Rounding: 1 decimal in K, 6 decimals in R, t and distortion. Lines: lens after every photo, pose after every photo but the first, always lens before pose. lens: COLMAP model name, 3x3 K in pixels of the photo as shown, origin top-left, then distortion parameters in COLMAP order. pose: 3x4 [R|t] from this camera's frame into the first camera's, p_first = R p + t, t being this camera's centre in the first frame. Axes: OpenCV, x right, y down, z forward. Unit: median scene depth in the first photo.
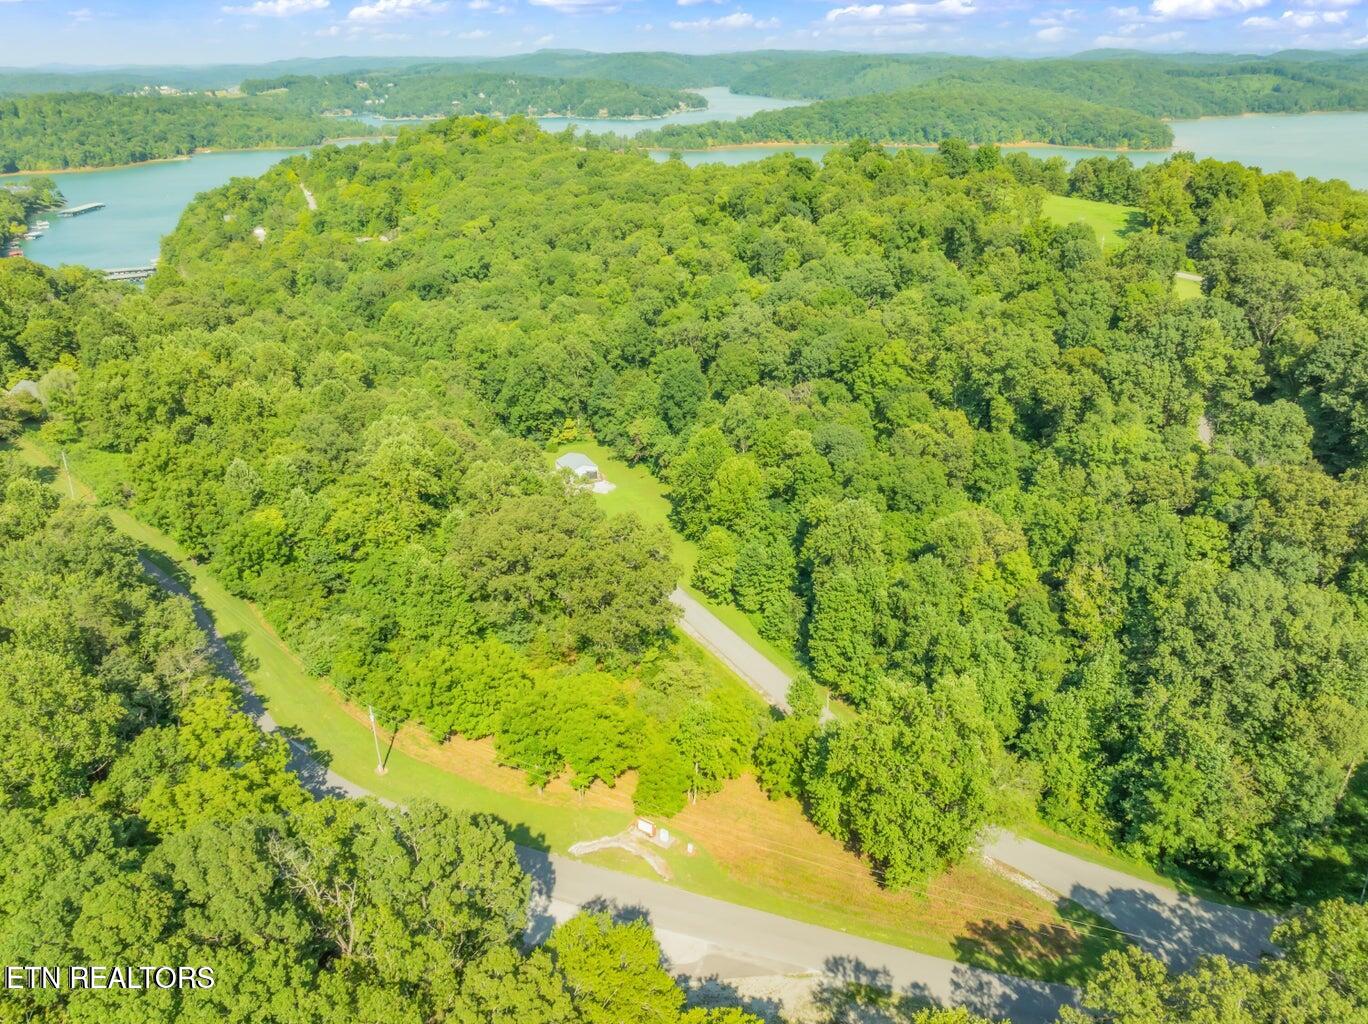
lens RADIAL K [[957.3, 0, 684.1], [0, 957.3, 512.2], [0, 0, 1]] dist [-0.044310, 0.026344]
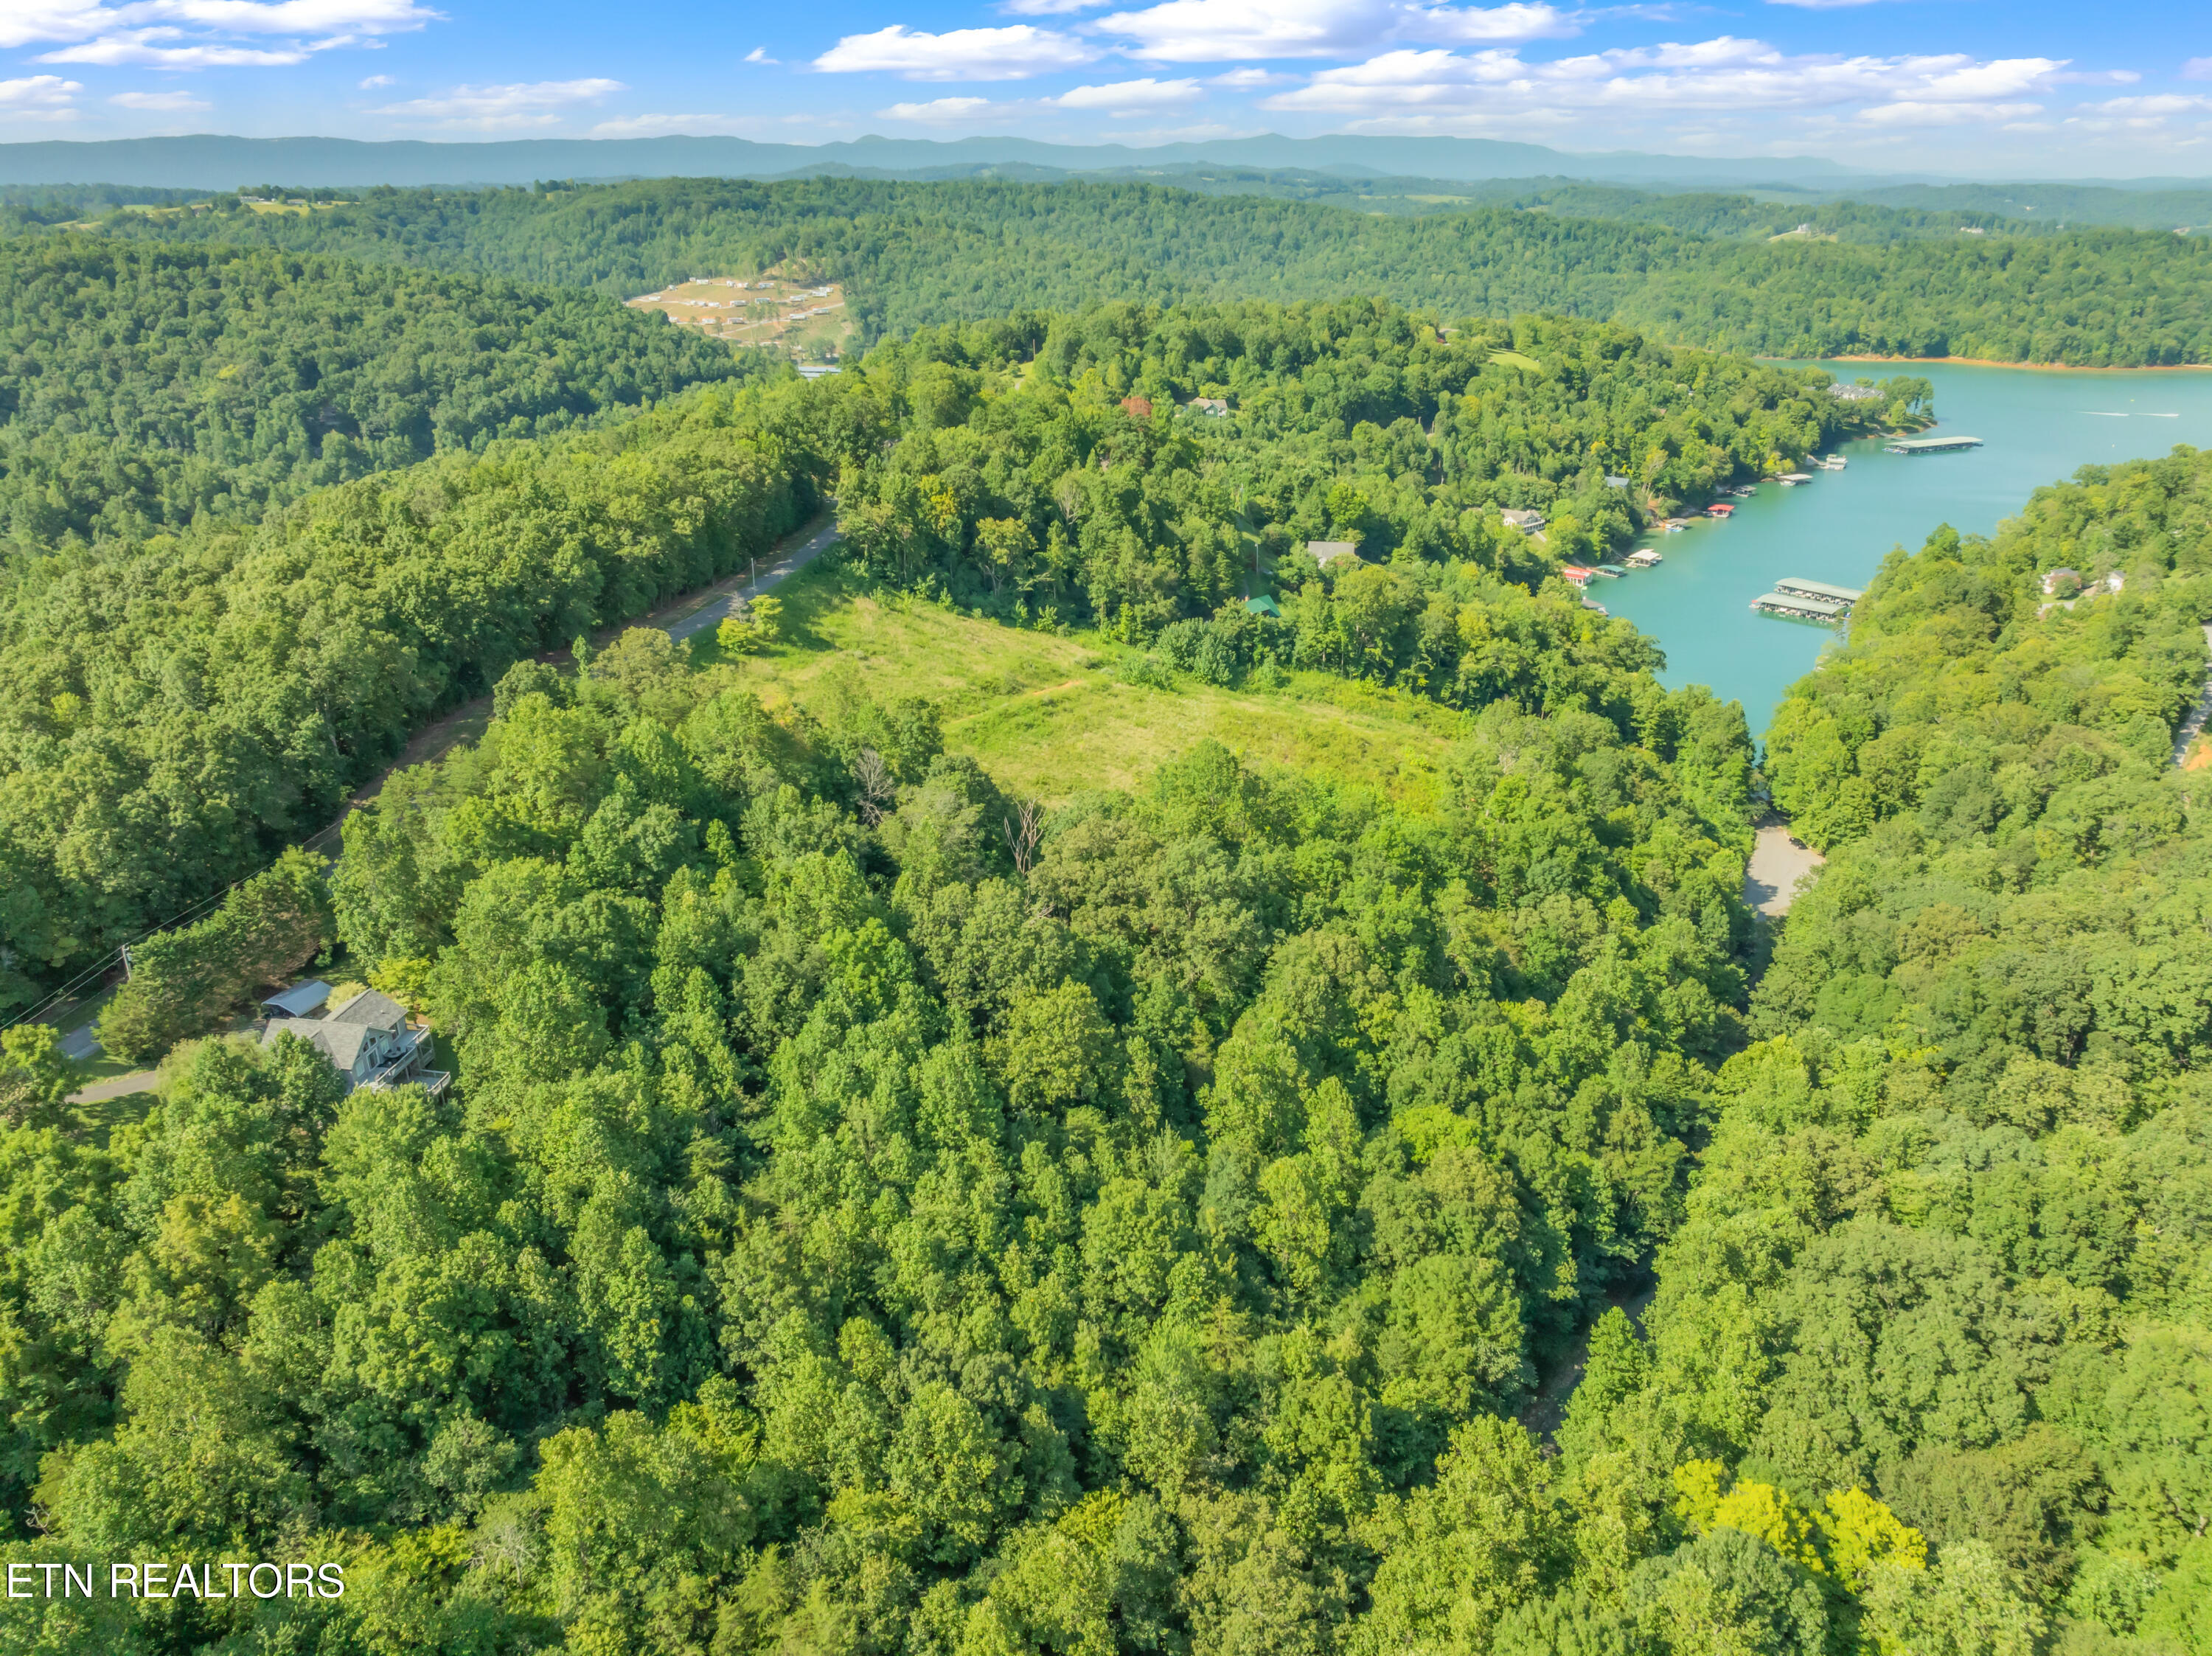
lens RADIAL K [[1547.9, 0, 1105.1], [0, 1547.9, 829.2], [0, 0, 1]] dist [-0.044310, 0.026344]
pose [[0.404331, 0.369558, -0.836626, 0.000907], [-0.399565, 0.894198, 0.201884, -0.075098], [0.822718, 0.252658, 0.509215, 0.139874]]
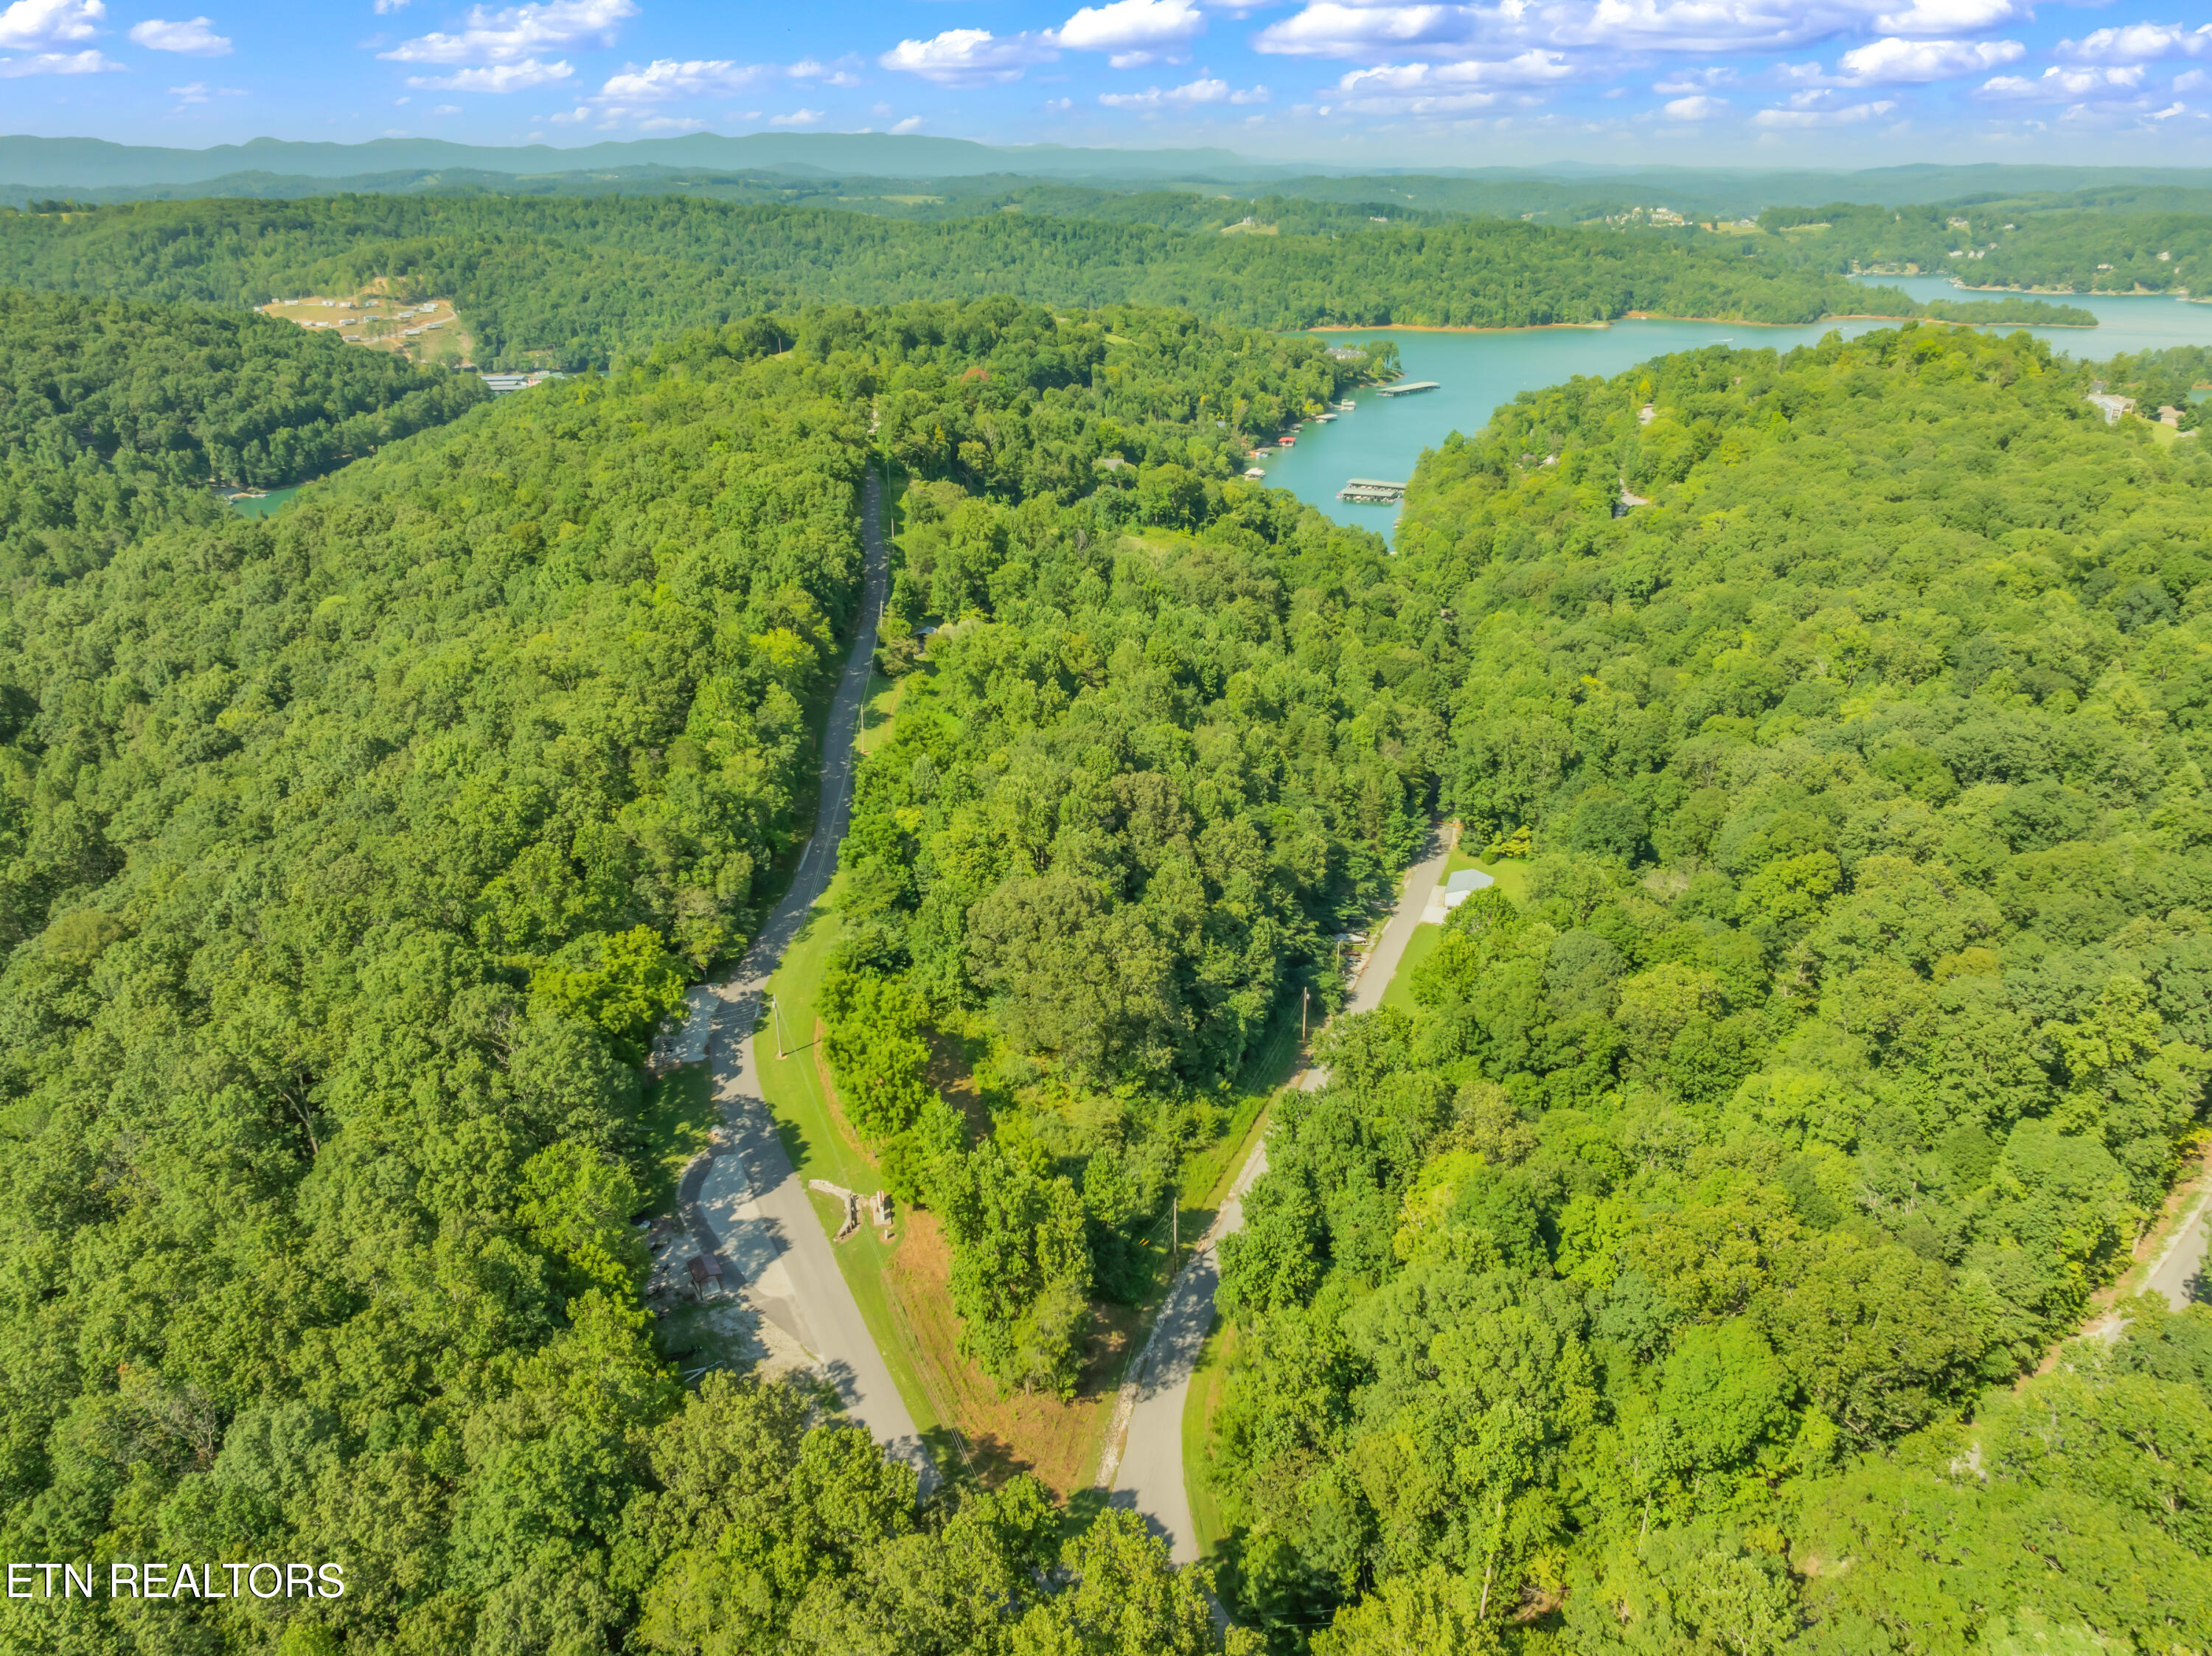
lens RADIAL K [[1547.9, 0, 1102.5], [0, 1547.9, 827.2], [0, 0, 1]] dist [-0.044310, 0.026344]
pose [[0.683319, 0.295350, -0.667715, 0.081594], [-0.318194, 0.943576, 0.091742, -0.019888], [0.657136, 0.149774, 0.738742, -0.007832]]
